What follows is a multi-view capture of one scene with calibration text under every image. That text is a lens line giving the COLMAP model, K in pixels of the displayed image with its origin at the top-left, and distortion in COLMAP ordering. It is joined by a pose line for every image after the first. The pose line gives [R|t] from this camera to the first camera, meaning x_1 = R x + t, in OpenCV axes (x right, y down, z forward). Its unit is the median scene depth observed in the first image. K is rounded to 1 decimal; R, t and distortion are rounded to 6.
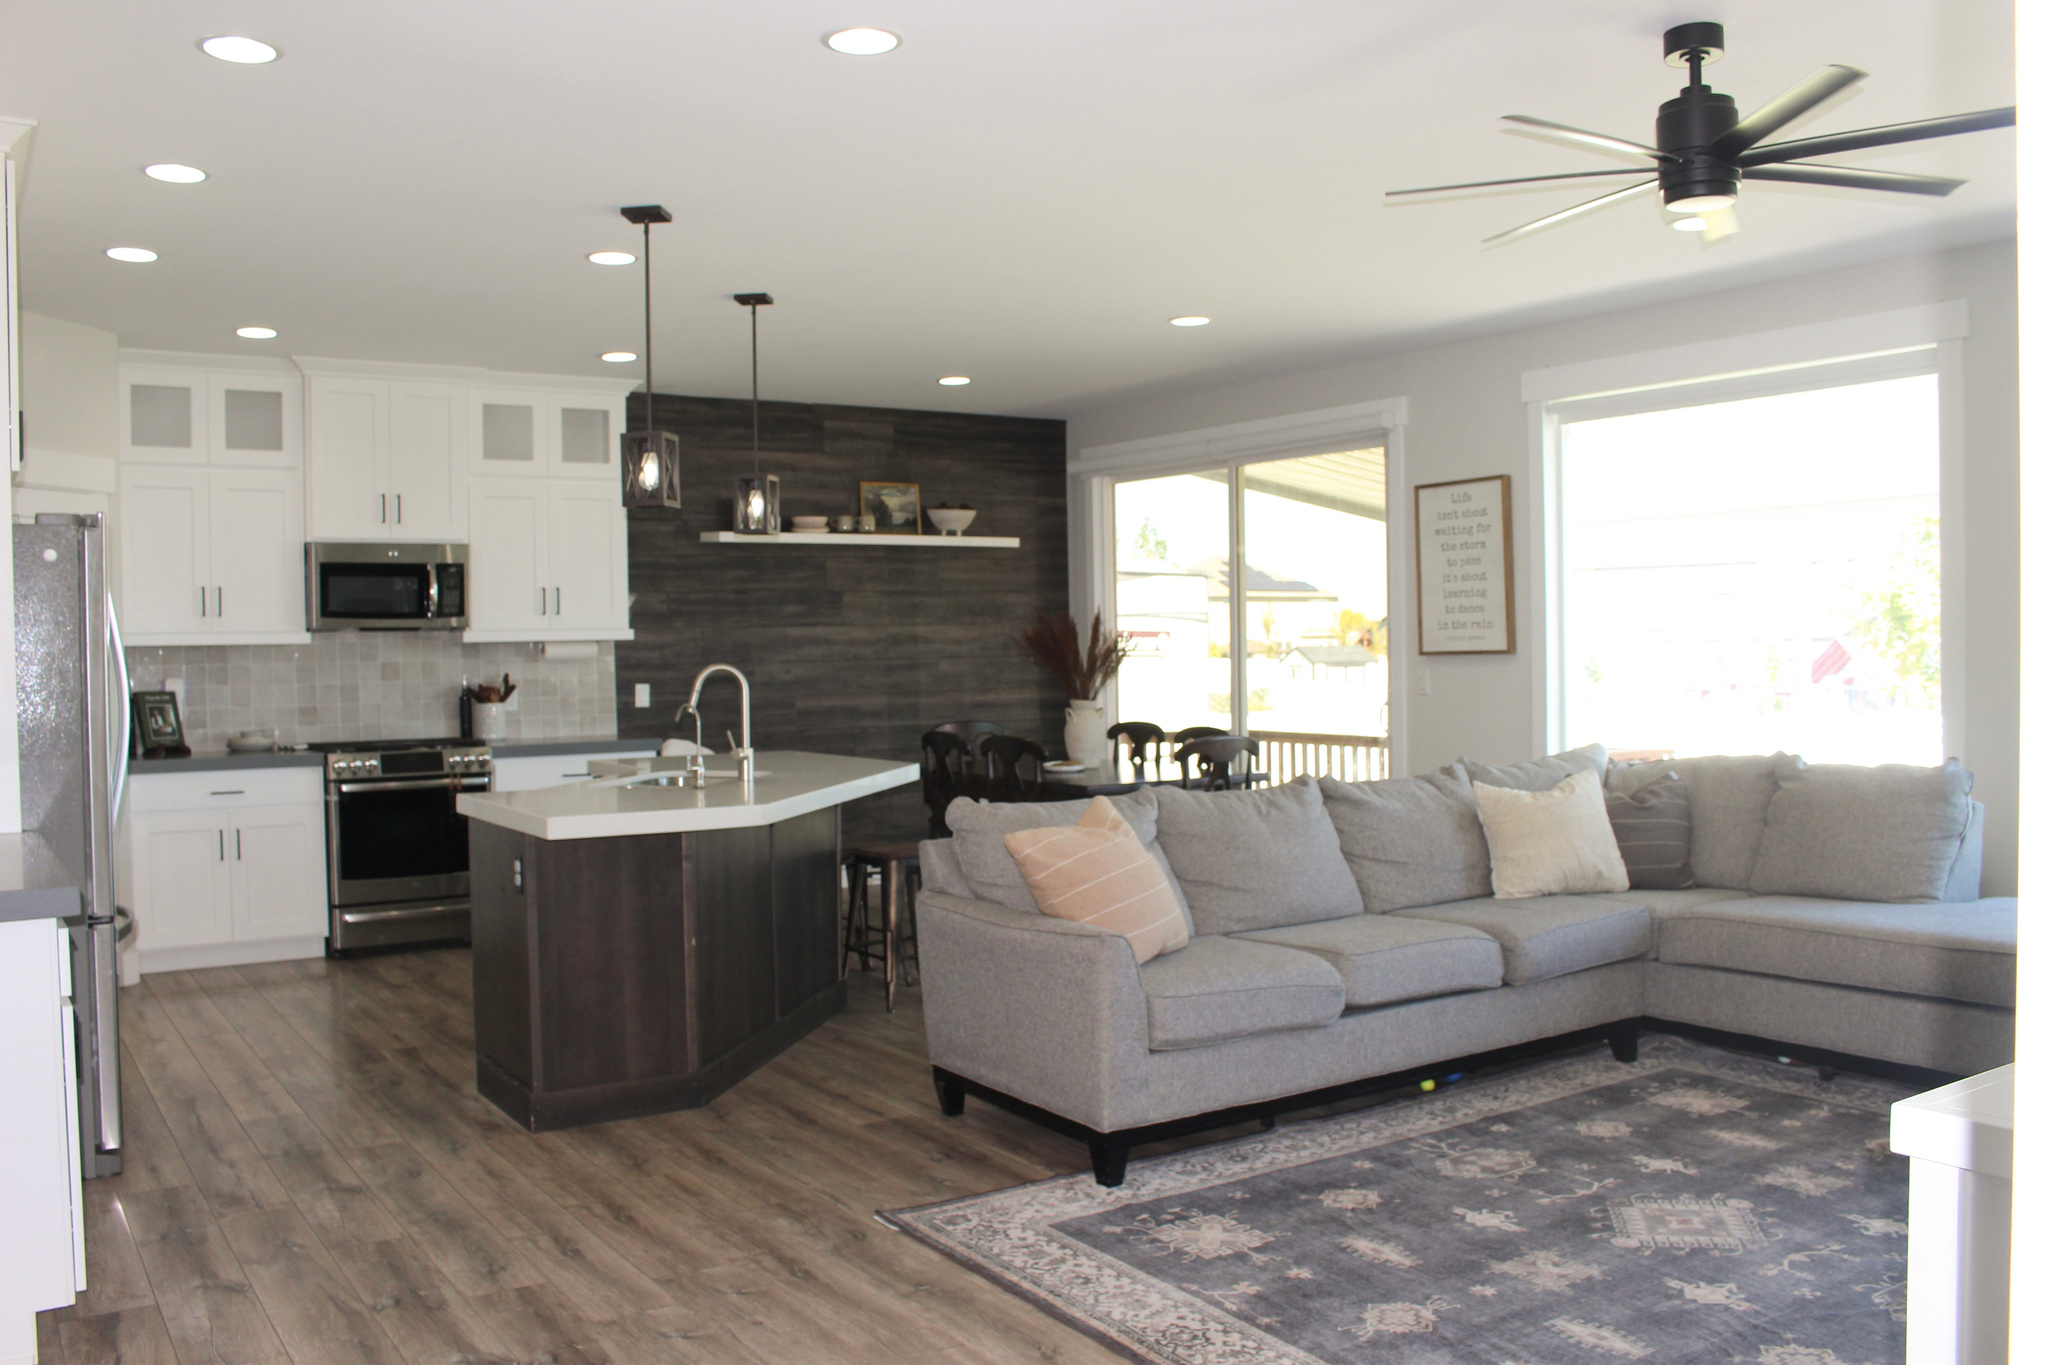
lens RADIAL K [[1693.6, 0, 1024.0], [0, 1693.6, 682.5], [0, 0, 1]] dist [-0.153253, 0.119318]
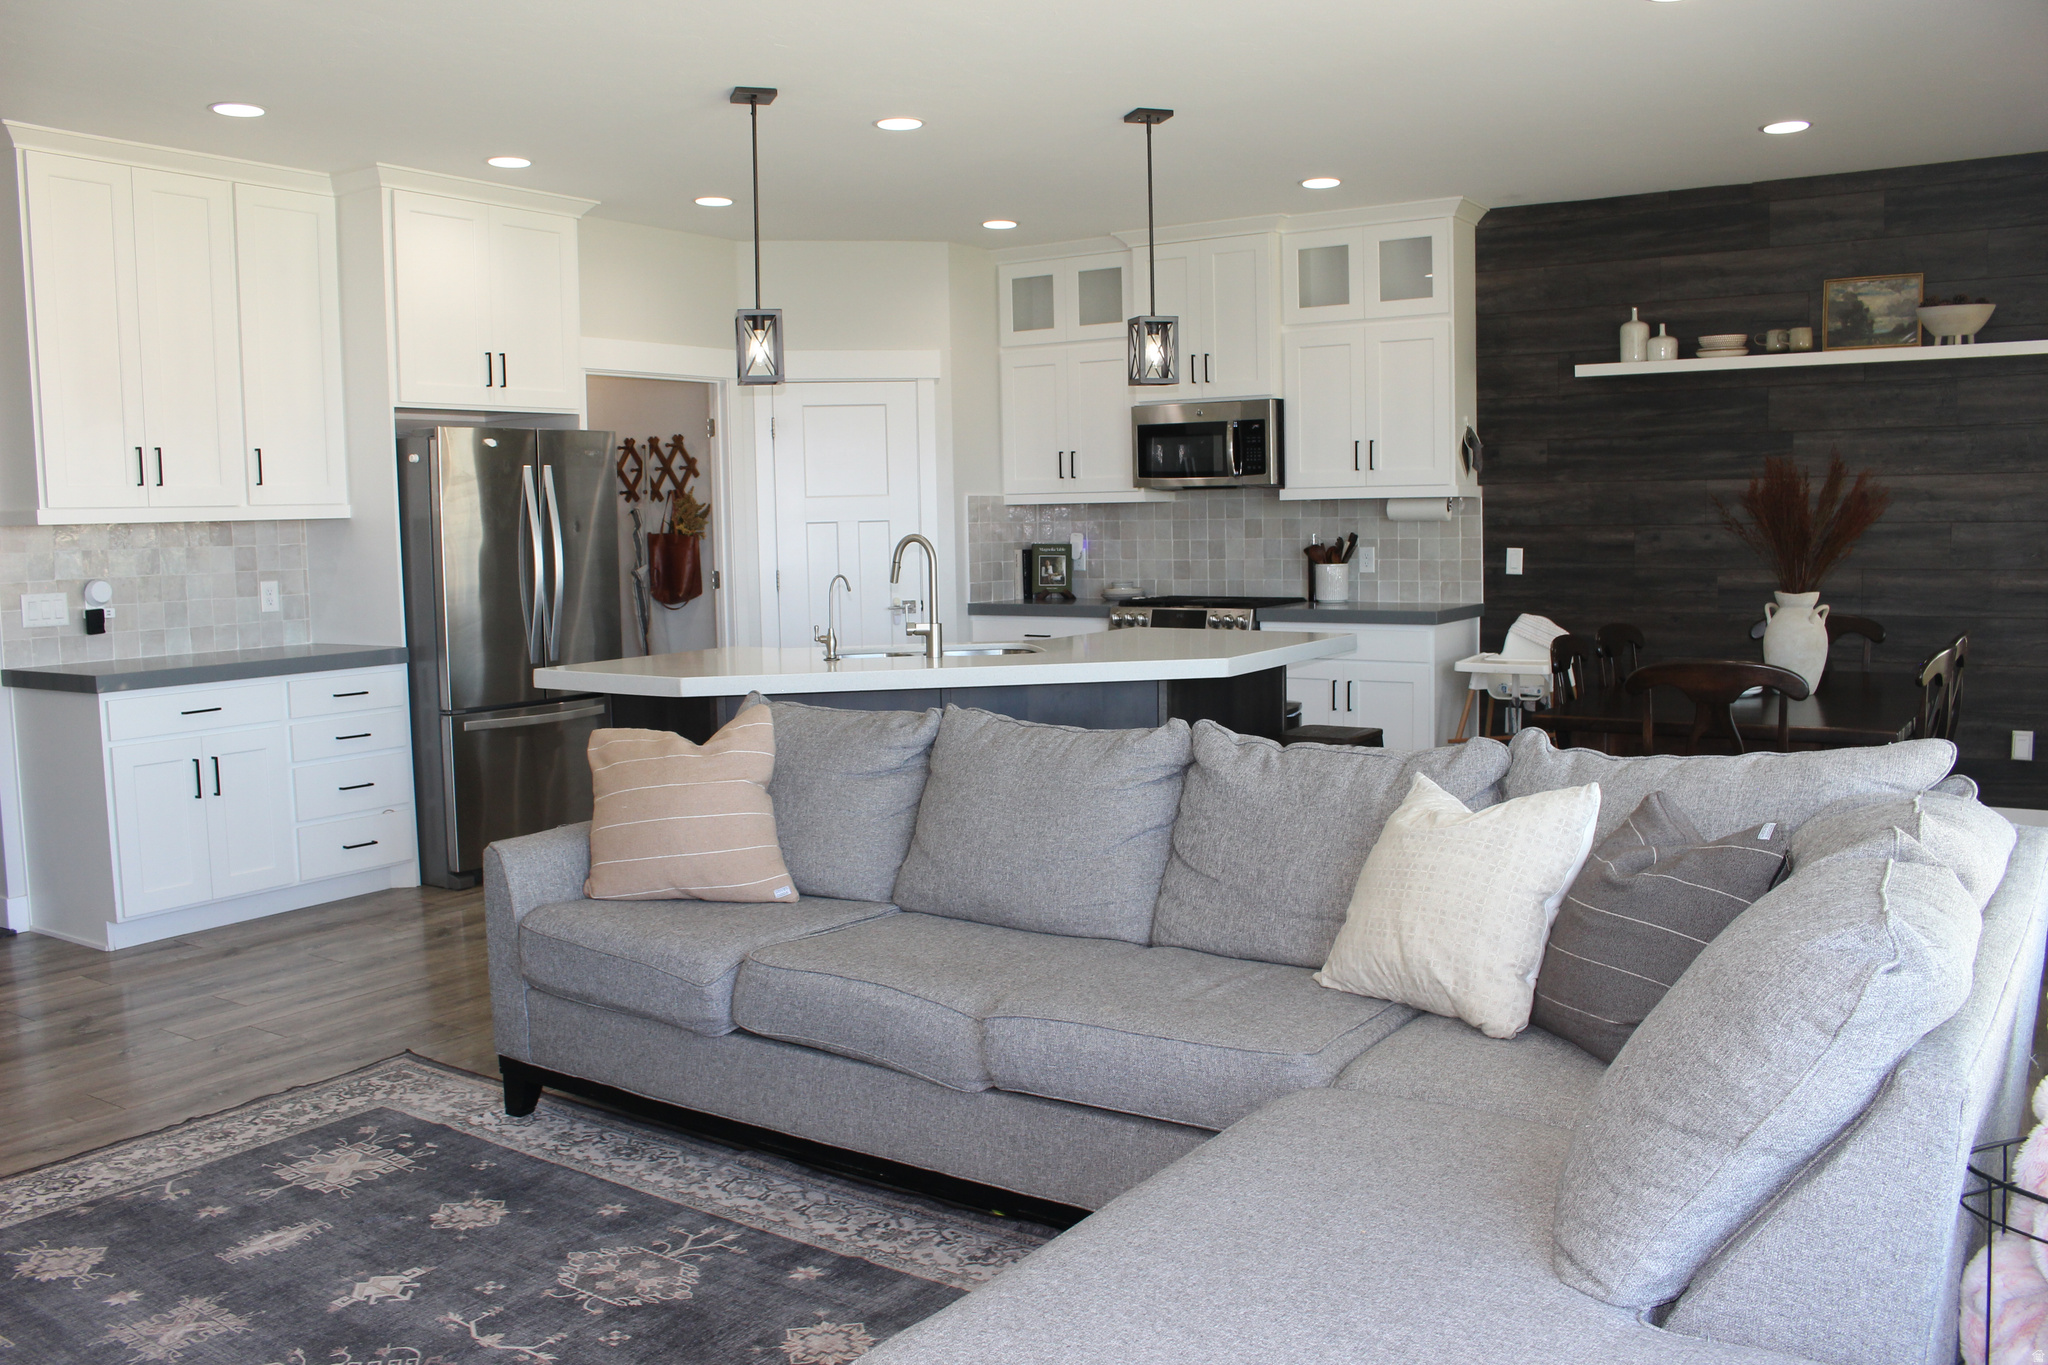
lens RADIAL K [[1693.6, 0, 1024.0], [0, 1693.6, 682.5], [0, 0, 1]] dist [-0.153253, 0.119318]
pose [[0.391835, 0.098825, -0.914712, 0.529407], [-0.006948, 0.994504, 0.104470, -0.020570], [0.920009, -0.034579, 0.390368, 0.485951]]
